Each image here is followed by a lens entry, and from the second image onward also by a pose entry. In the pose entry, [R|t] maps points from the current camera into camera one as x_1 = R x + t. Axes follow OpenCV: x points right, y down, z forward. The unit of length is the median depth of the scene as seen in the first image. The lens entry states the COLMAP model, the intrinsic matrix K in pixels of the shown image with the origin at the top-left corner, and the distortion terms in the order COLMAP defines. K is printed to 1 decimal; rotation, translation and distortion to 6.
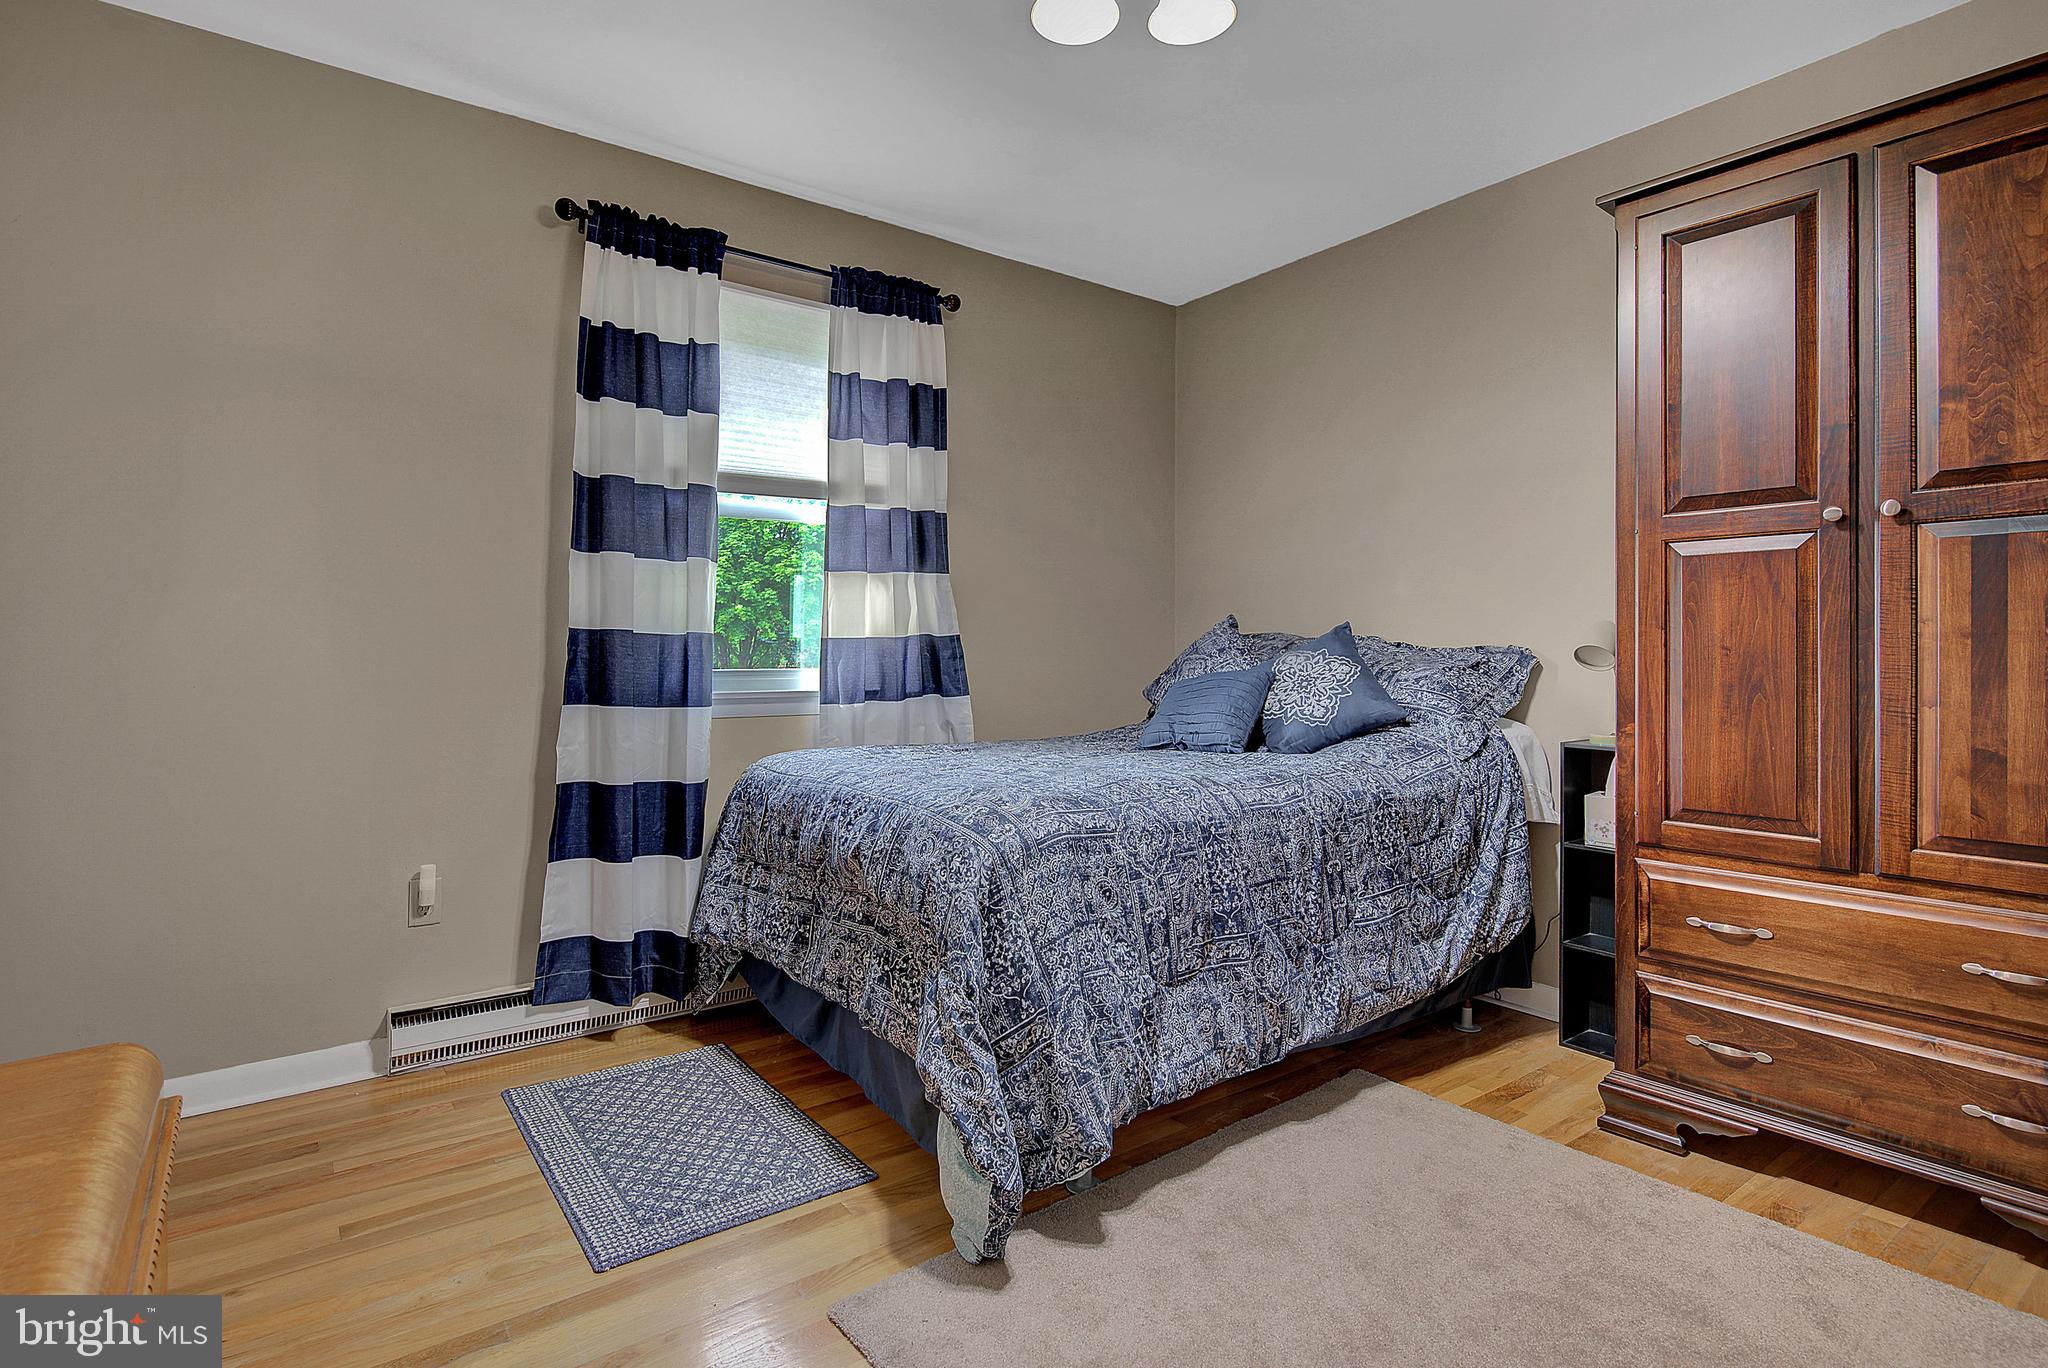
lens RADIAL K [[991.5, 0, 1009.8], [0, 991.5, 648.8], [0, 0, 1]] dist [0.001185, -0.007339]
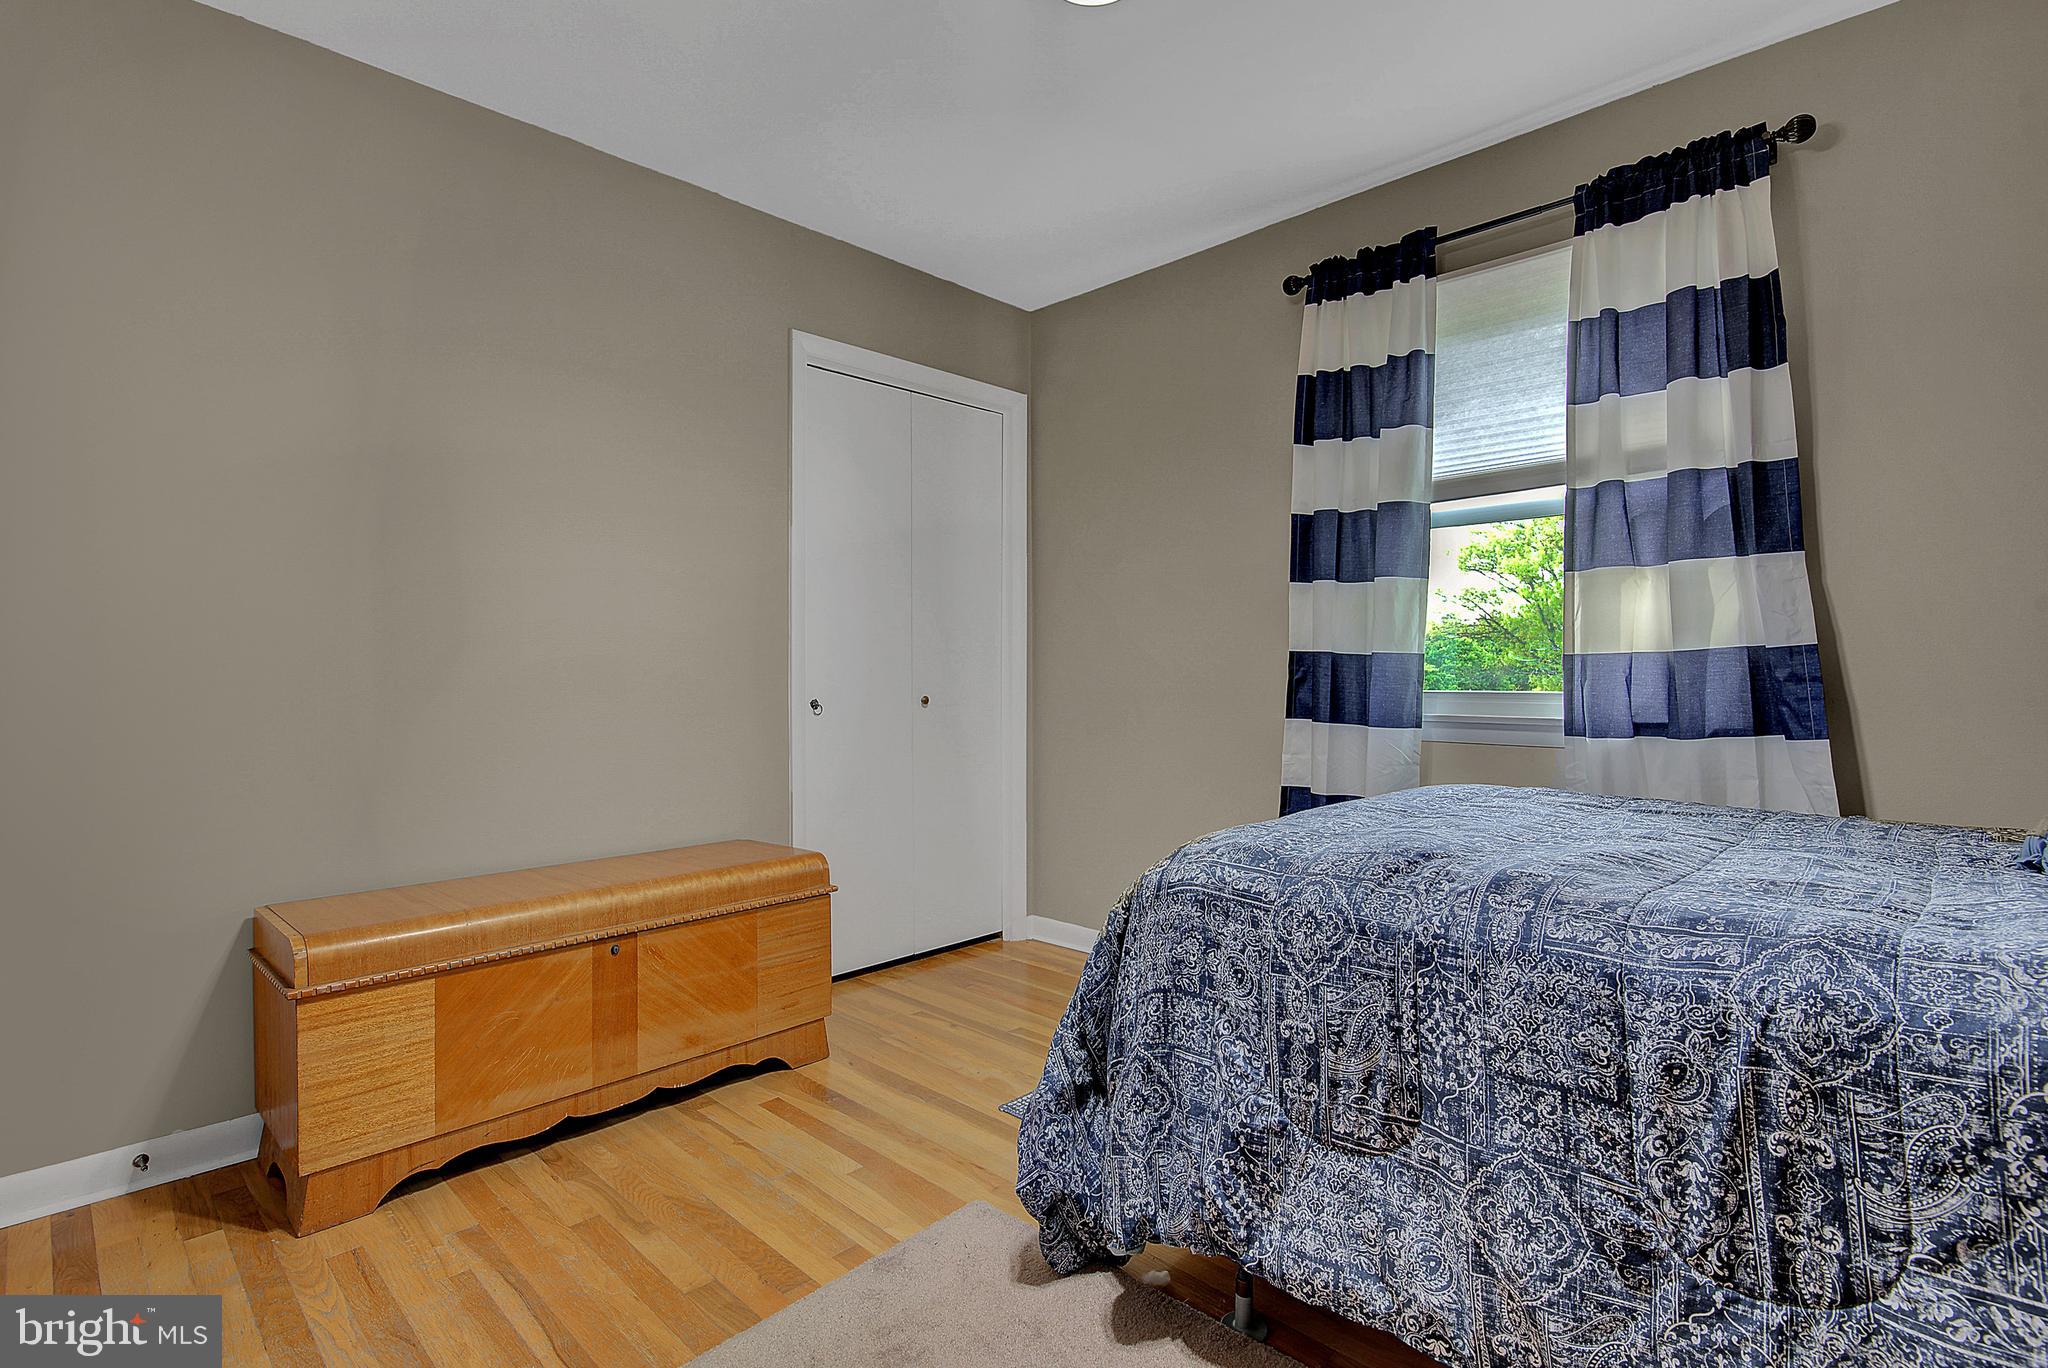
lens RADIAL K [[968.7, 0, 1025.5], [0, 968.7, 674.1], [0, 0, 1]] dist [-0.001307, -0.001614]
pose [[0.178021, 0.000737, -0.984026, 0.690264], [0.004498, 0.999989, 0.001563, 0.002352], [0.984016, -0.004704, 0.178015, 0.573953]]
